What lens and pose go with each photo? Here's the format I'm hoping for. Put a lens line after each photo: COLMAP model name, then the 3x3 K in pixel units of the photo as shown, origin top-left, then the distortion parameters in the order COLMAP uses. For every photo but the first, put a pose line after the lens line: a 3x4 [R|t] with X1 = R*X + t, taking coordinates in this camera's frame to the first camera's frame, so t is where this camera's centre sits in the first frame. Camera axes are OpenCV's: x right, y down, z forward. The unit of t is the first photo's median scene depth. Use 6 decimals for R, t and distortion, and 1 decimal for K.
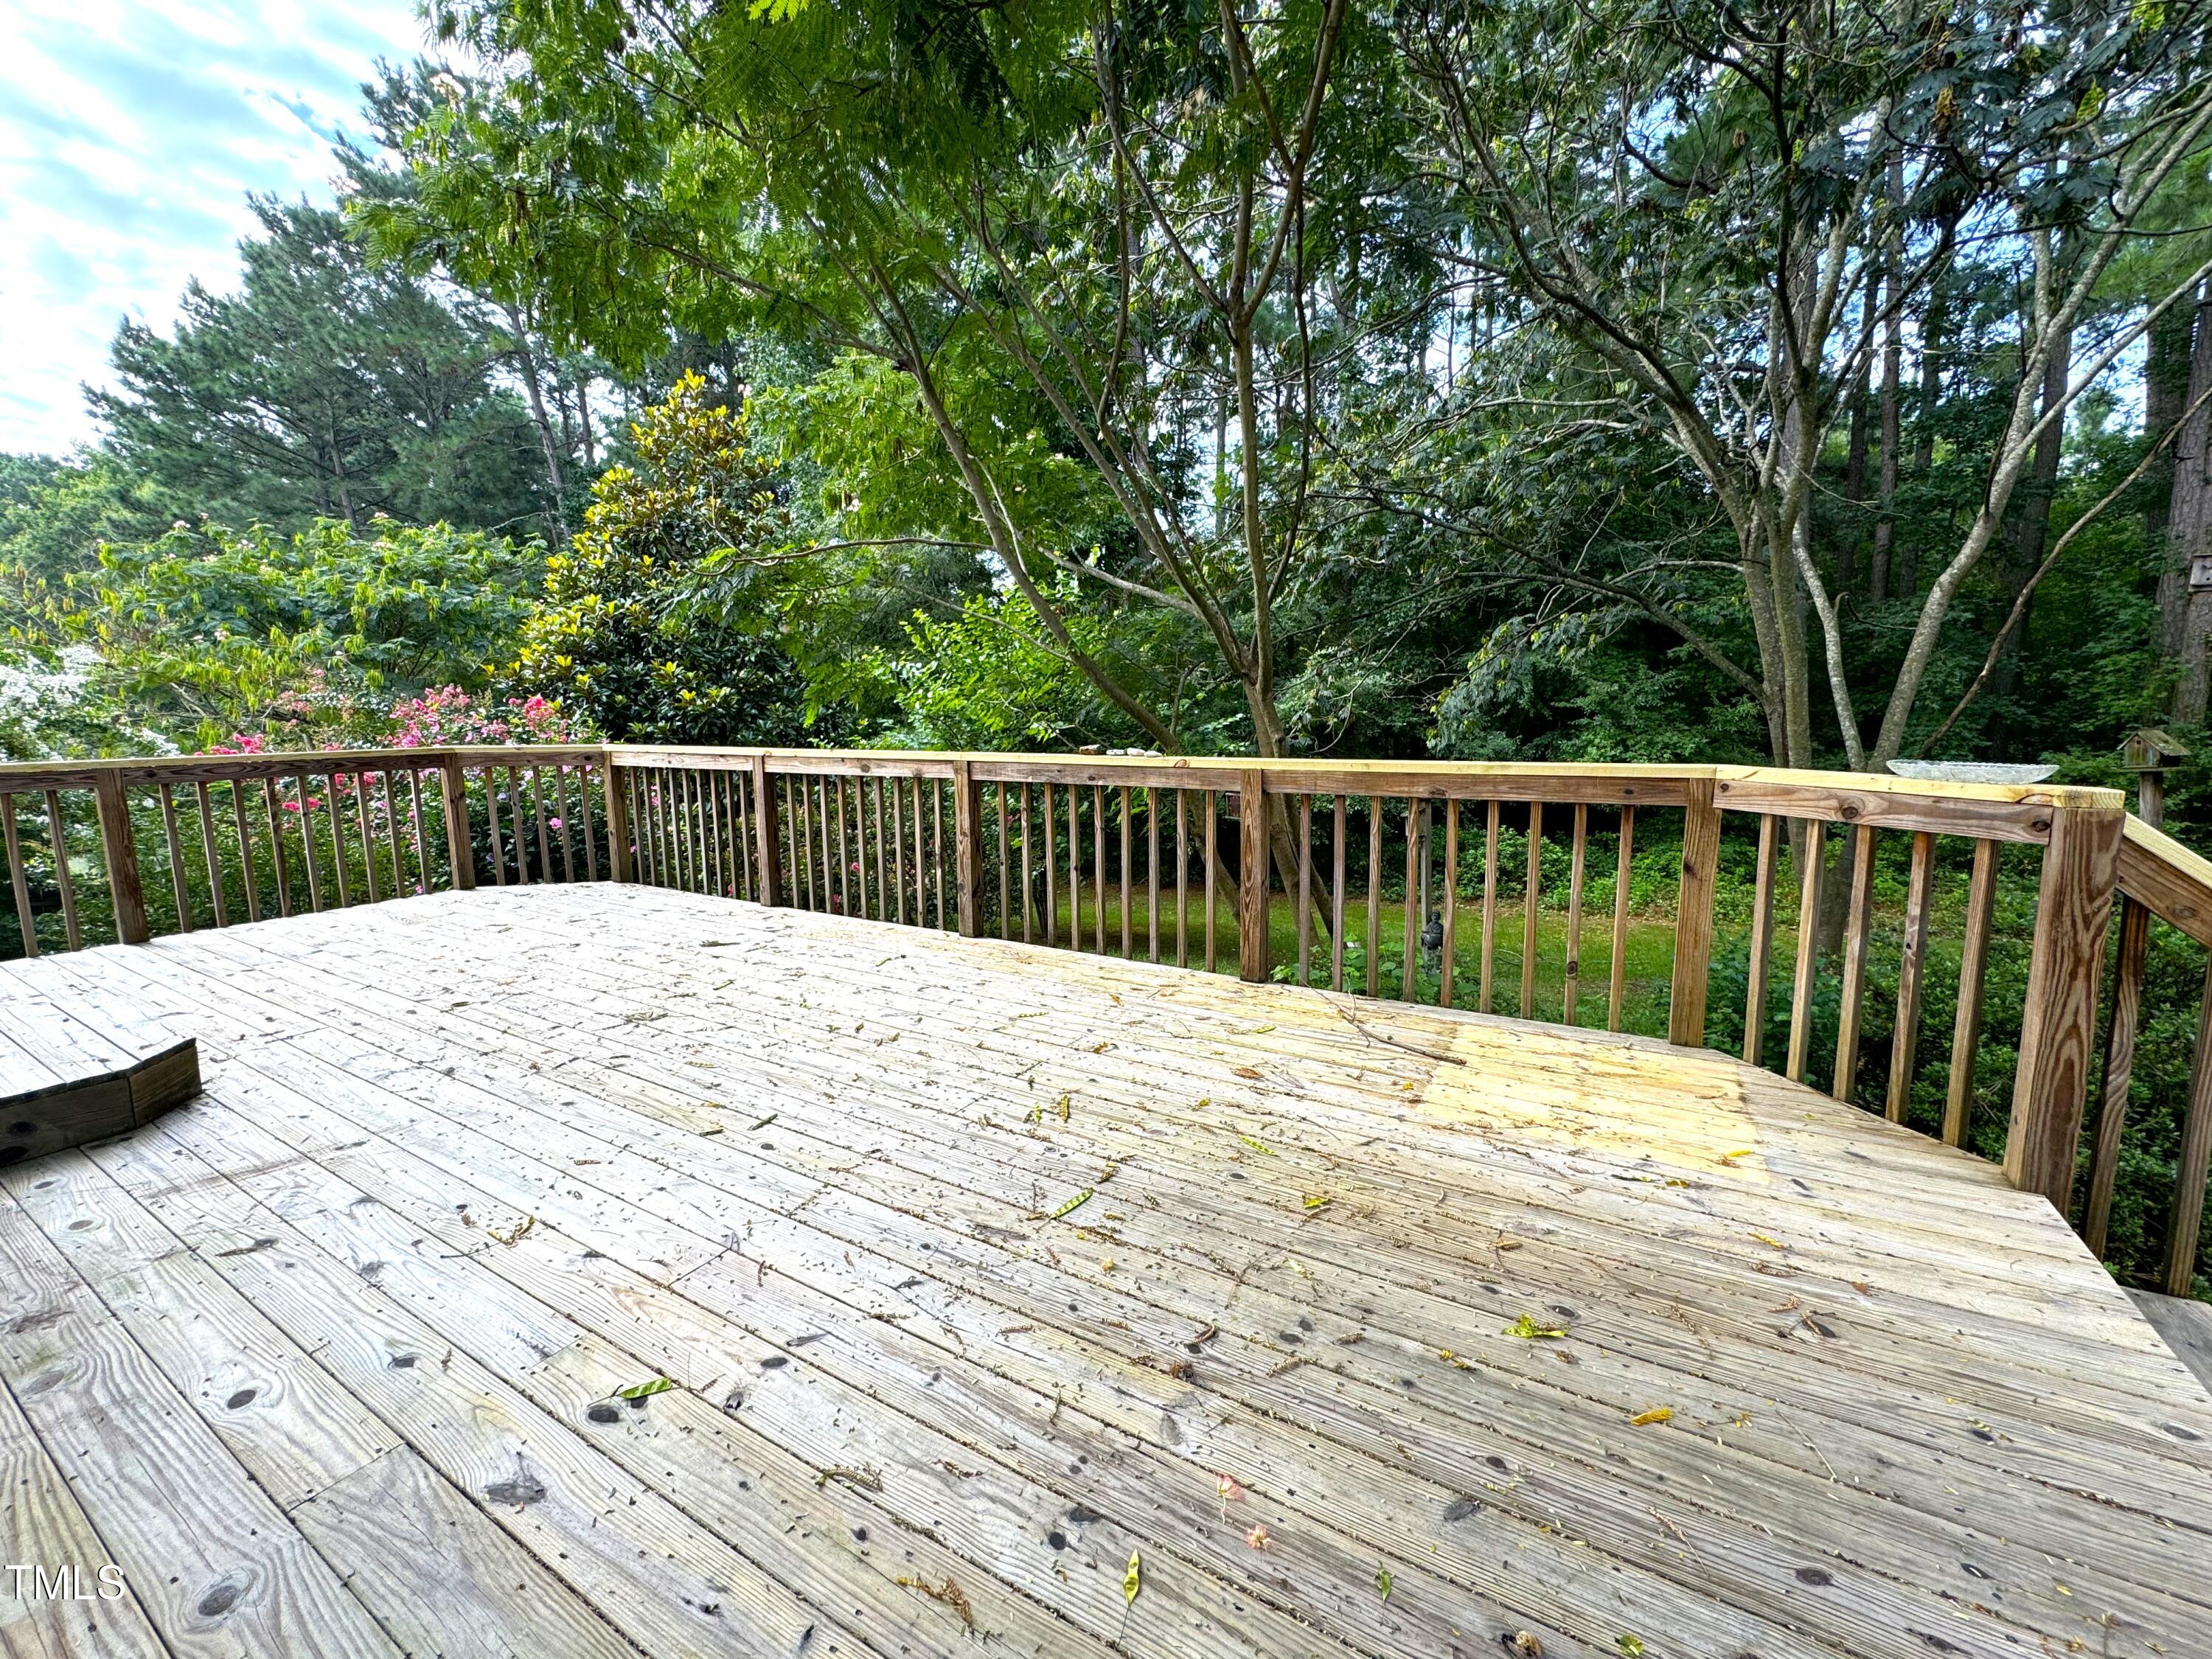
lens RADIAL K [[884.2, 0, 1111.9], [0, 884.2, 829.0], [0, 0, 1]] dist [-0.000263, 0.000027]
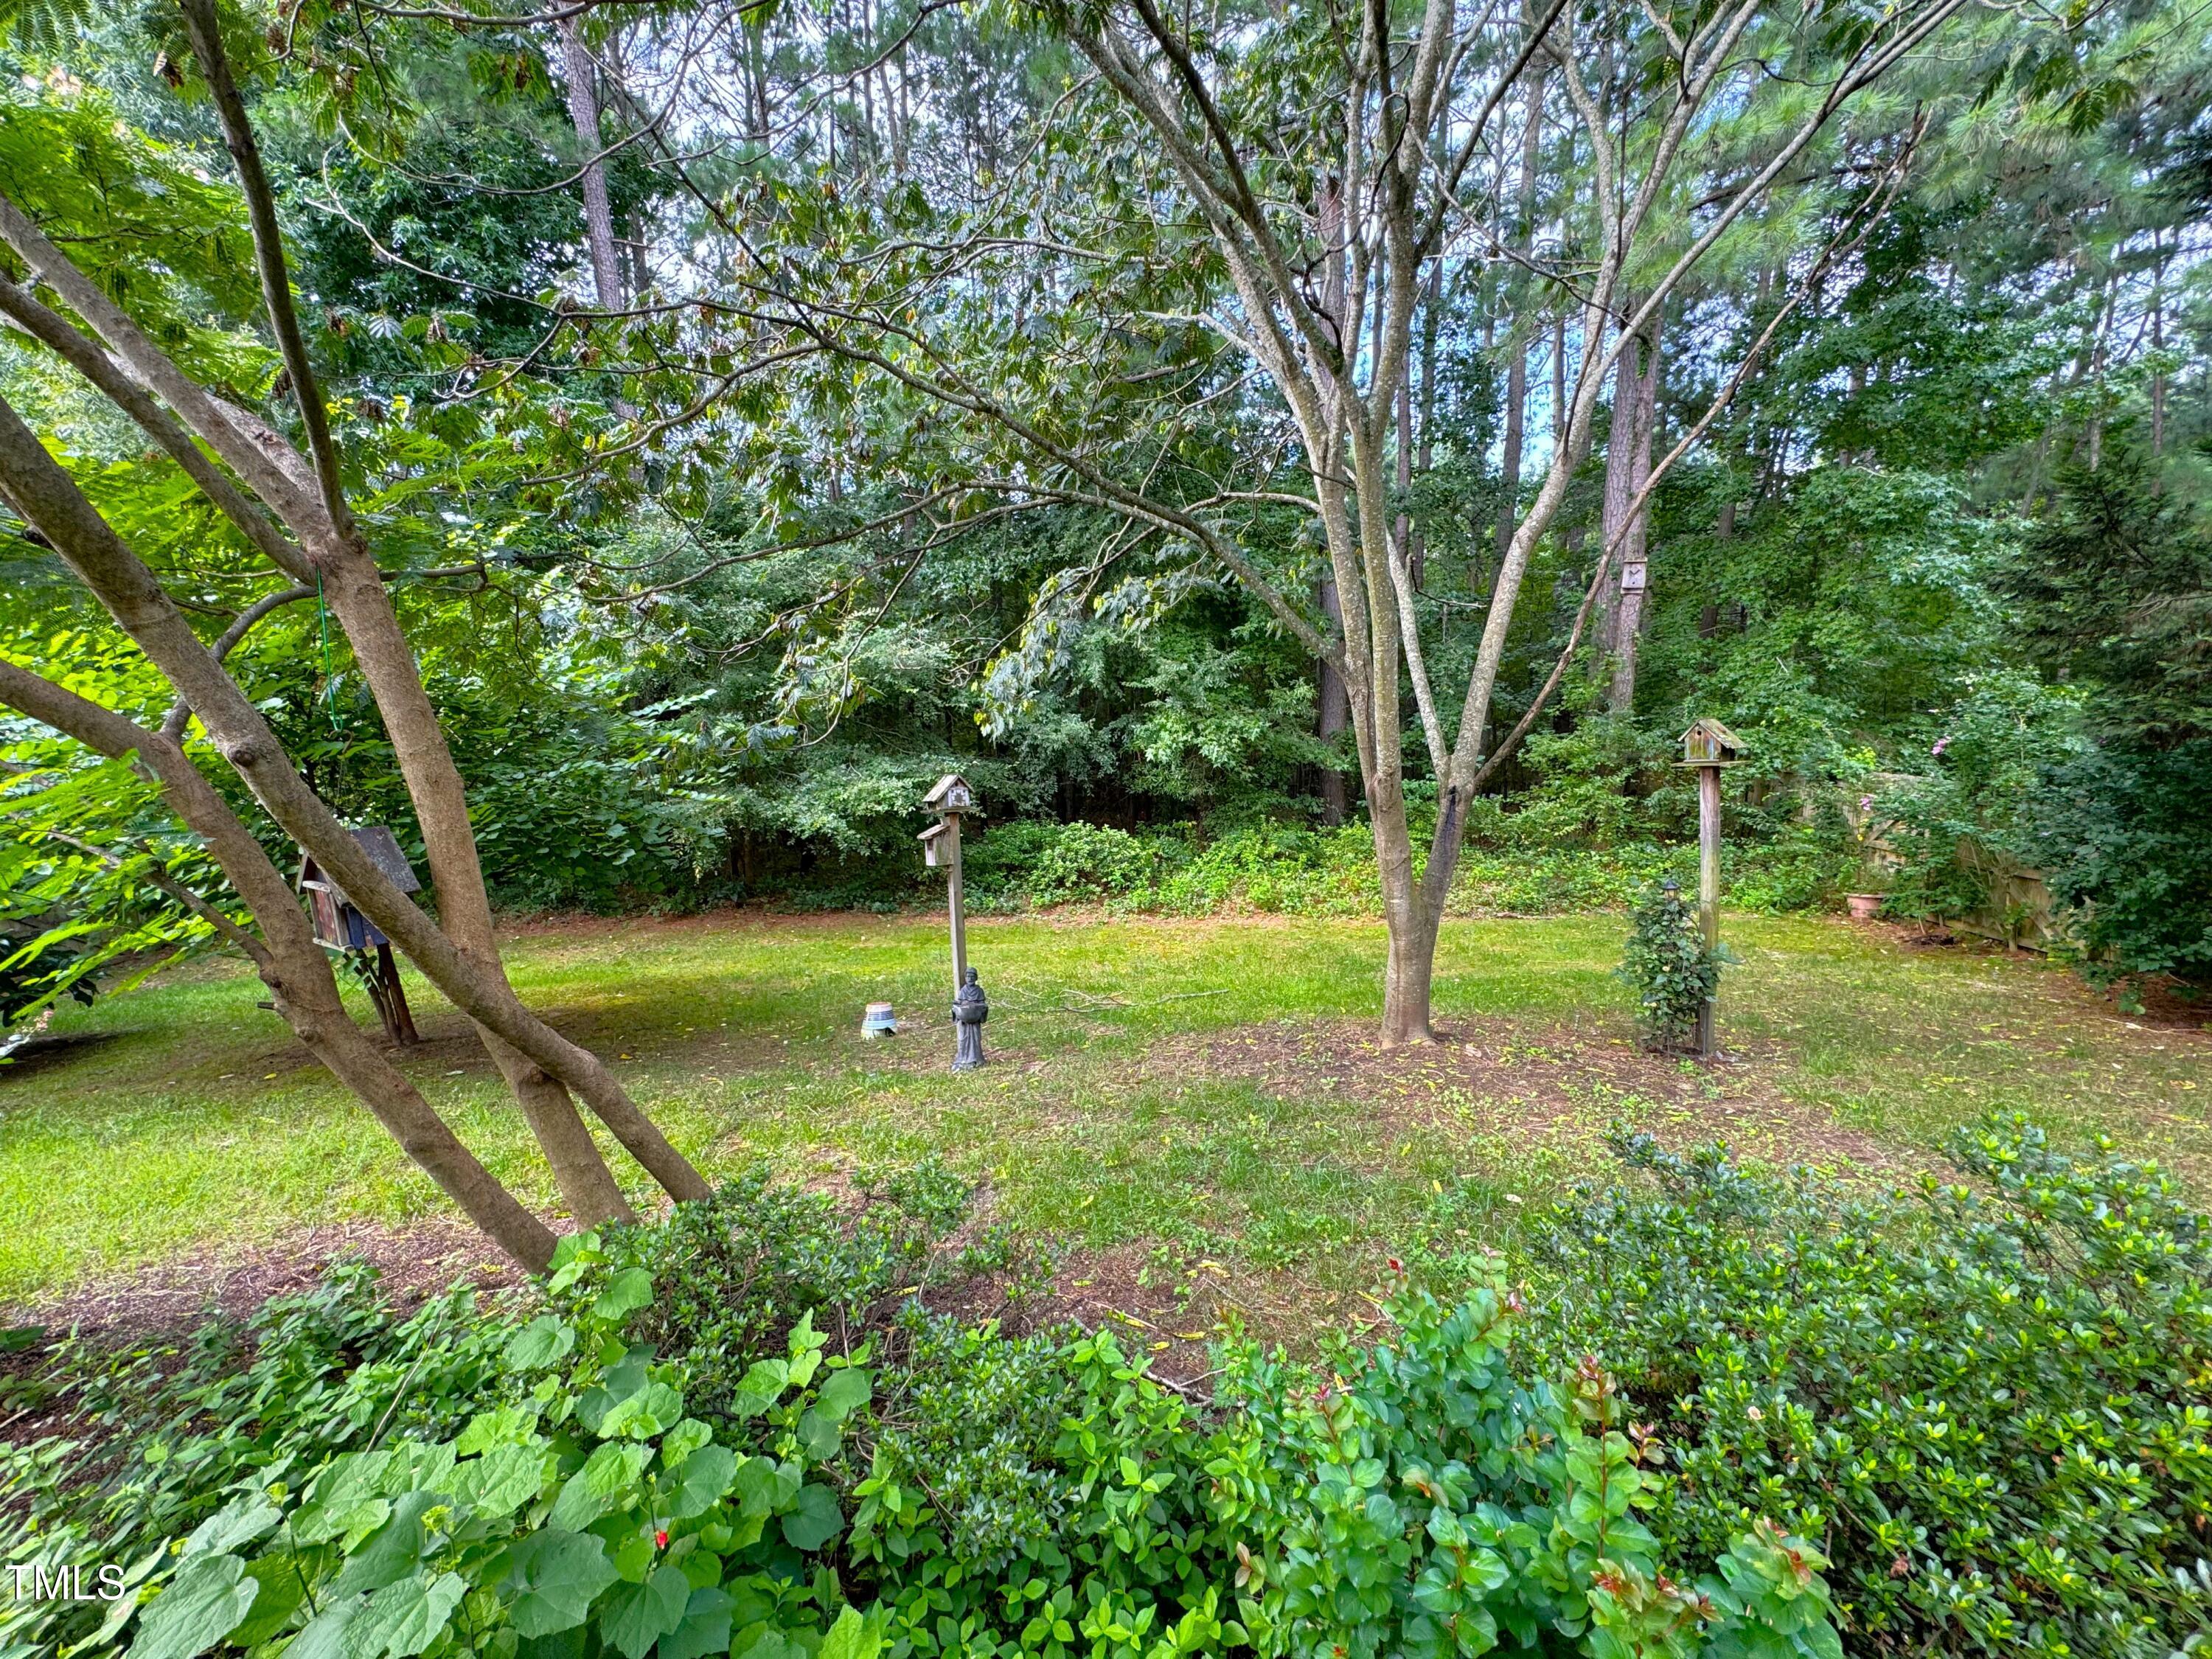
lens RADIAL K [[884.2, 0, 1103.6], [0, 884.2, 829.3], [0, 0, 1]] dist [-0.000263, 0.000027]
pose [[0.914316, -0.050329, 0.401862, 0.131837], [0.041108, 0.998657, 0.031543, -0.027375], [-0.402910, -0.012321, 0.915157, 0.218734]]
